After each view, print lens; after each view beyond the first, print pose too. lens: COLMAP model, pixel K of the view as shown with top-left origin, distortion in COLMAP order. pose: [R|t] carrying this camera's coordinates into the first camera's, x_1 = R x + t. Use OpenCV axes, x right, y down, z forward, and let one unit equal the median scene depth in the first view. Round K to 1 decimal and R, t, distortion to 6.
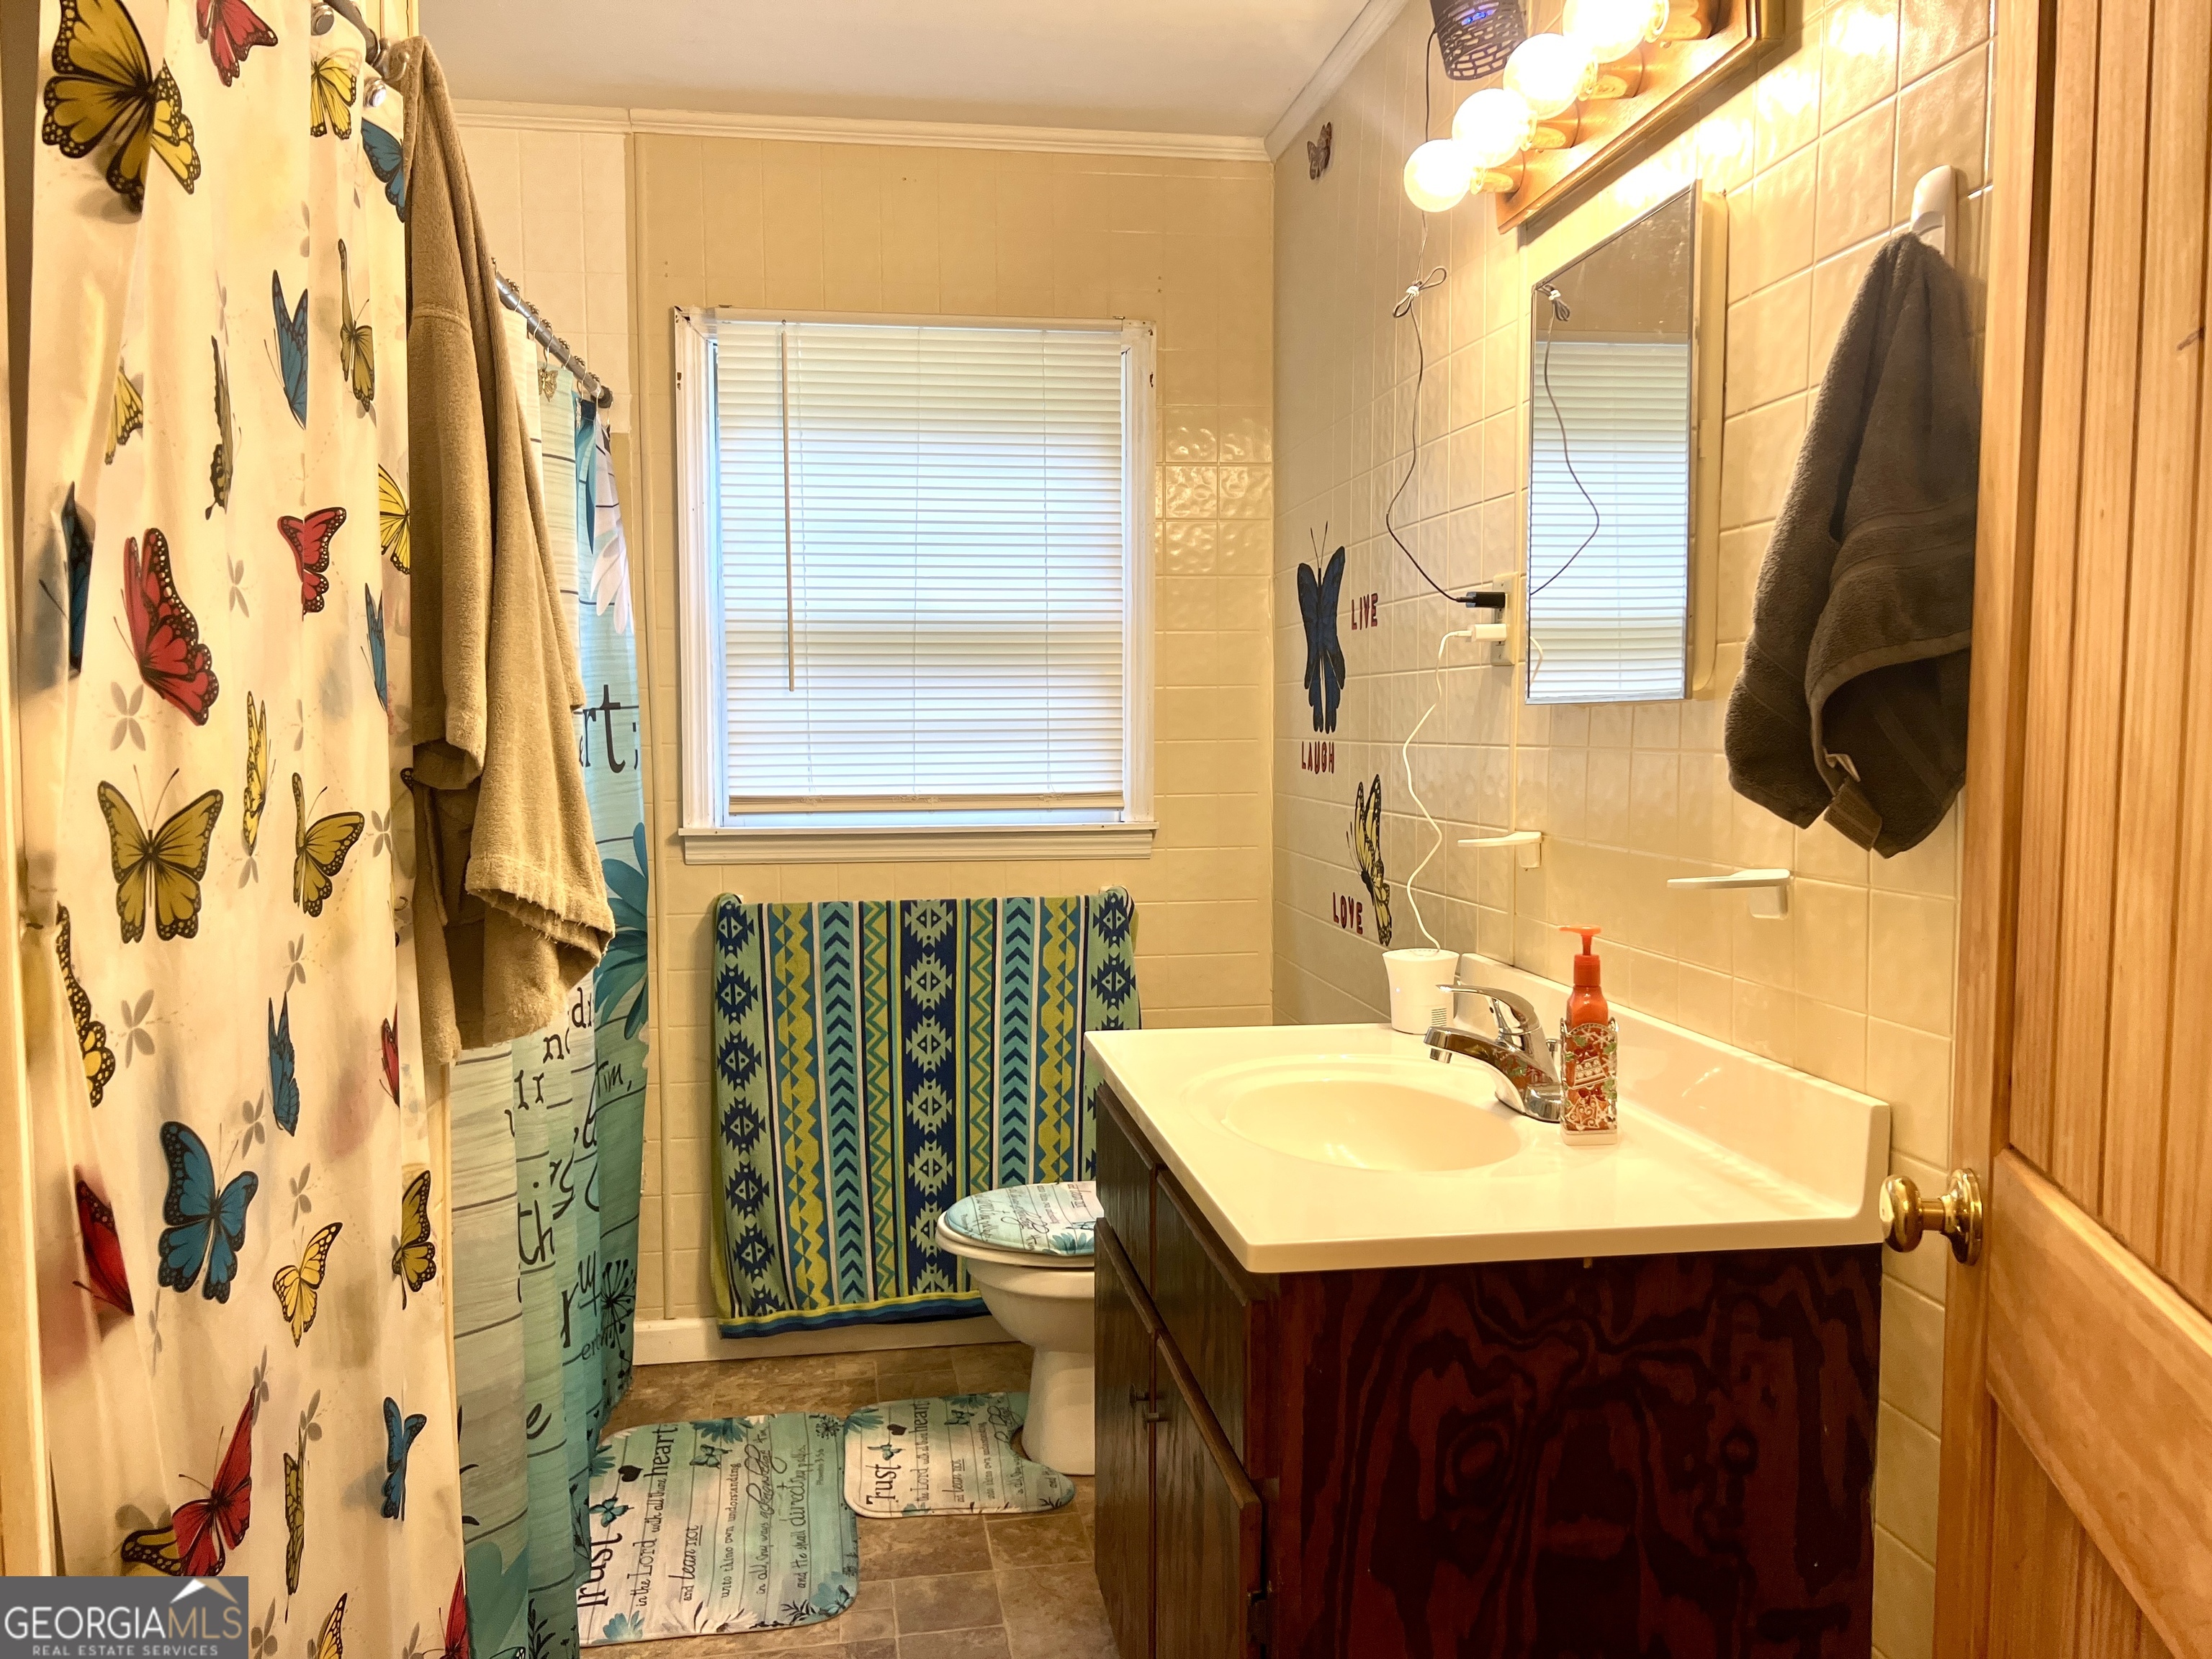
lens RADIAL K [[1690.2, 0, 1106.0], [0, 1690.2, 829.5], [0, 0, 1]] dist [0.056066, -0.062790]
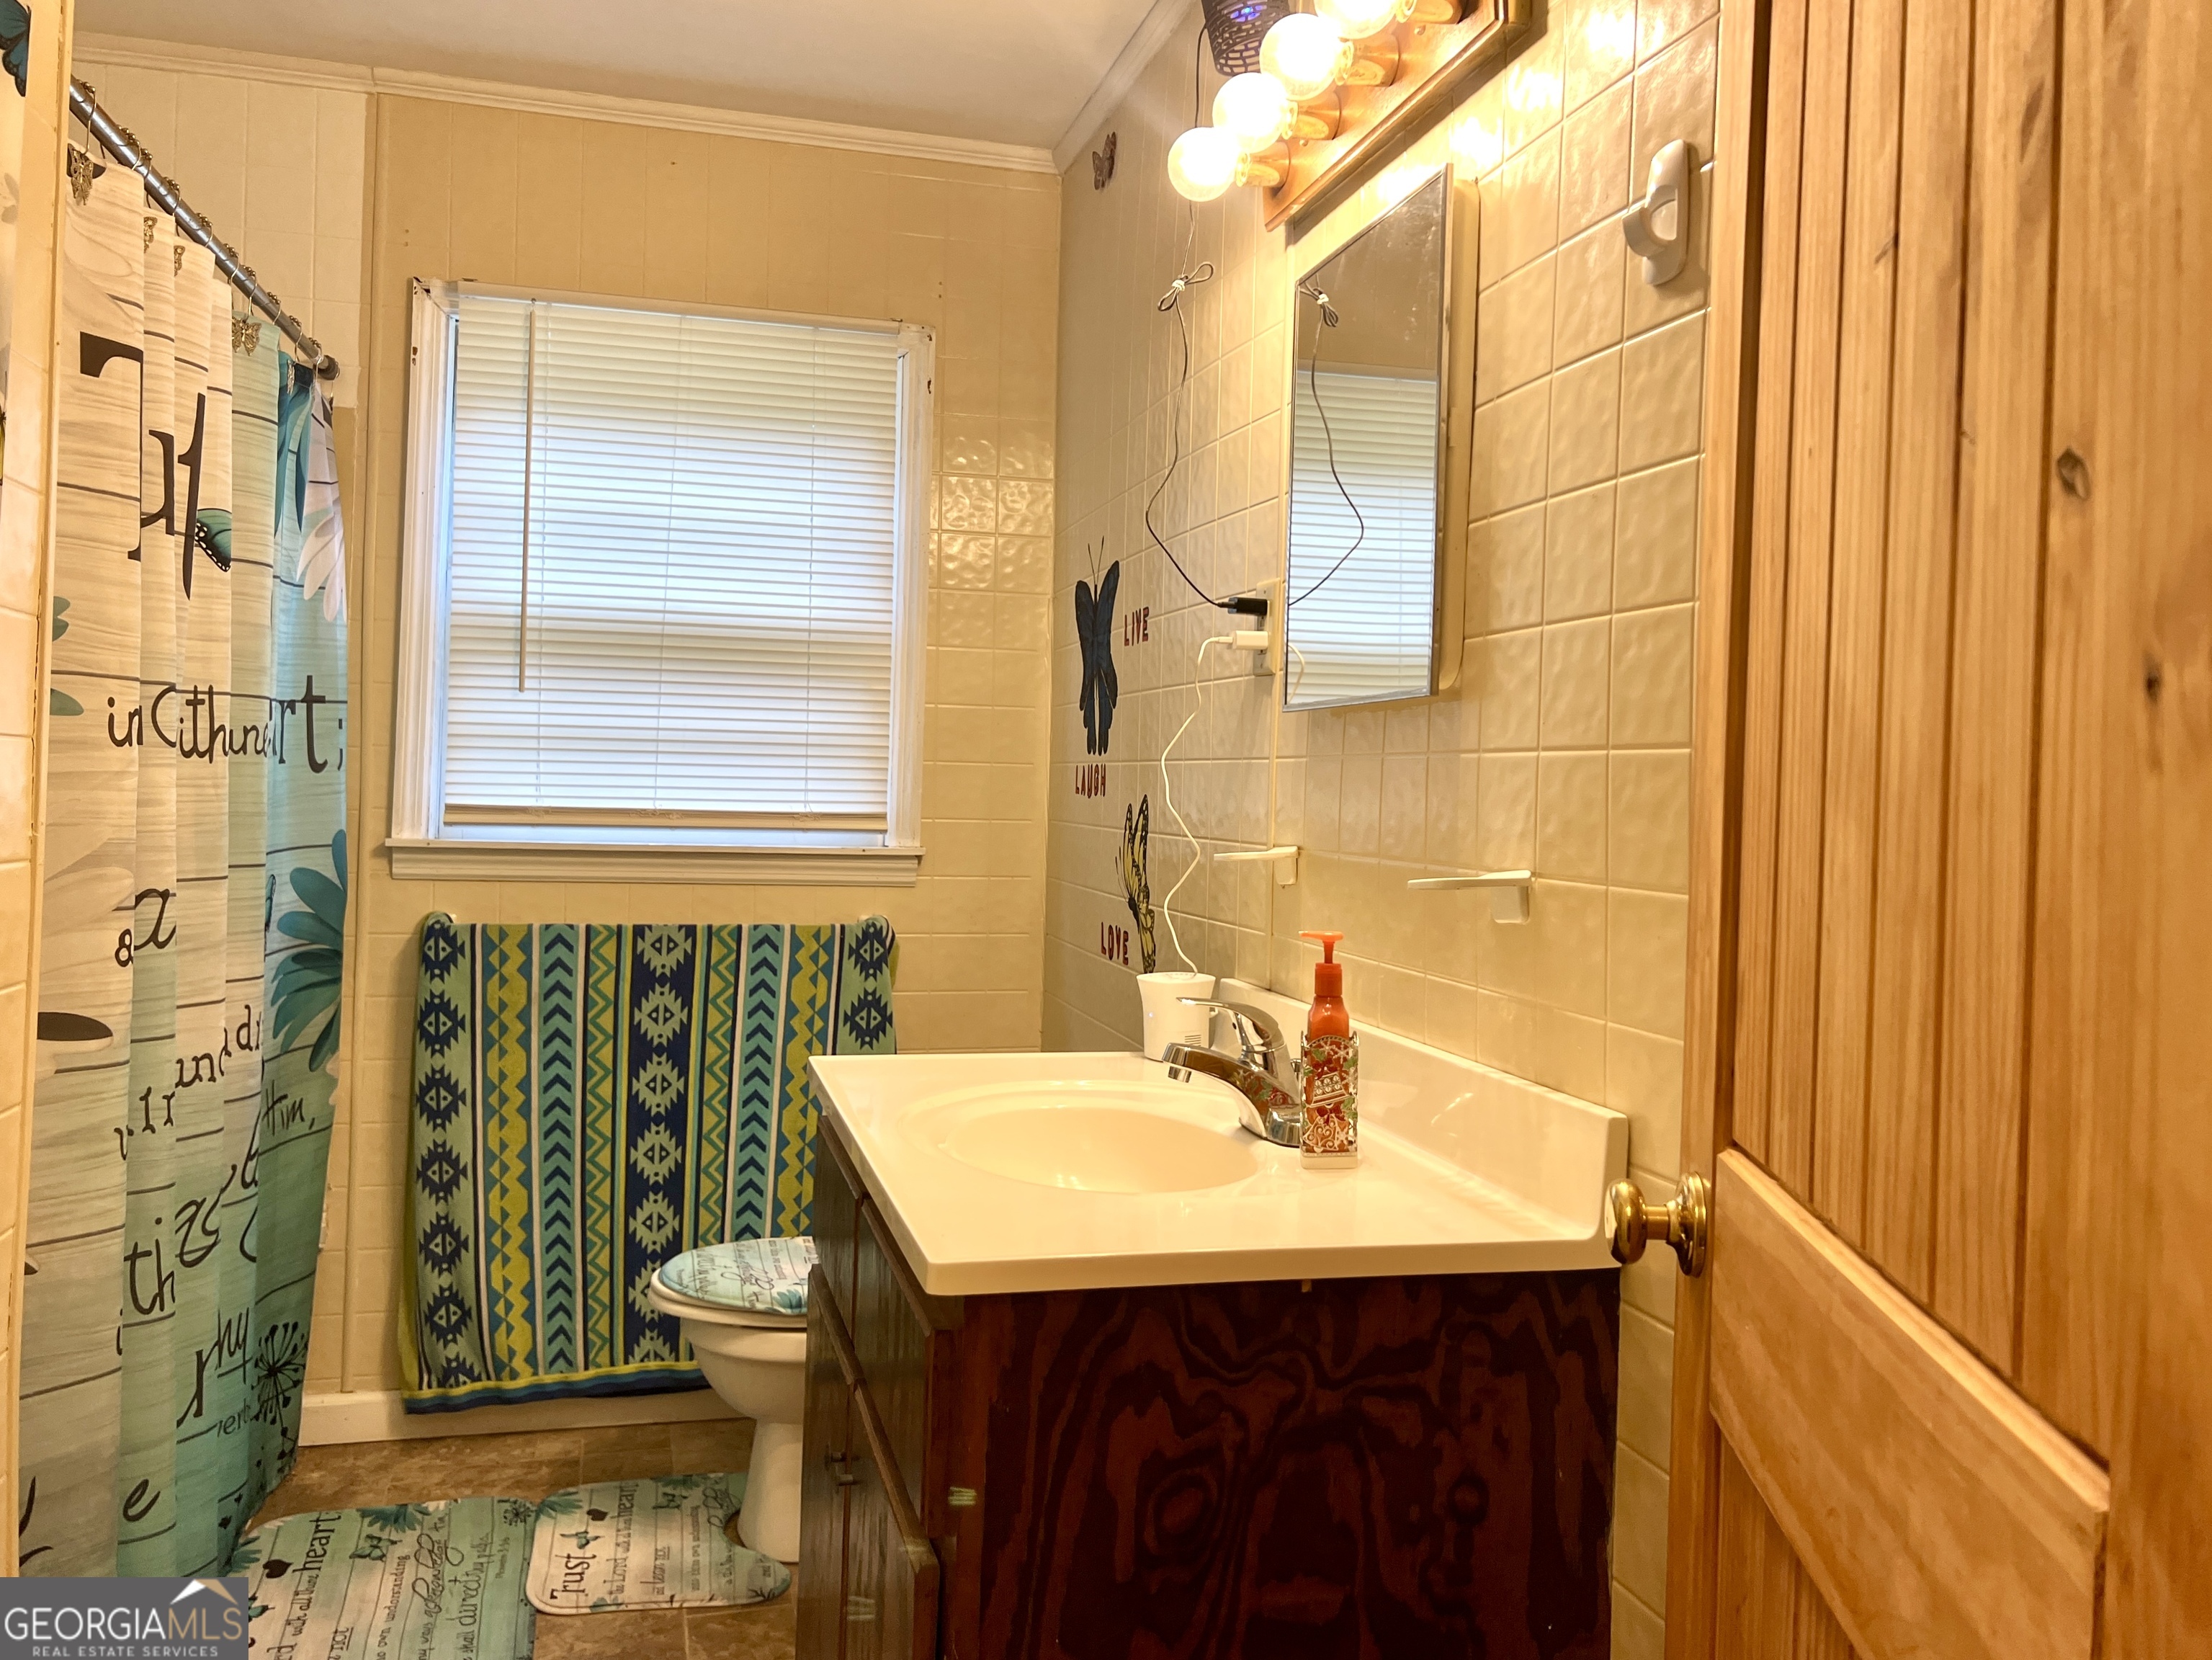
lens RADIAL K [[1671.8, 0, 1161.6], [0, 1671.8, 825.9], [0, 0, 1]] dist [0.030978, -0.018363]
pose [[0.994542, 0.032386, 0.099188, 0.074119], [-0.024753, 0.996705, -0.077236, 0.054567], [-0.101363, 0.074360, 0.992067, 0.068211]]
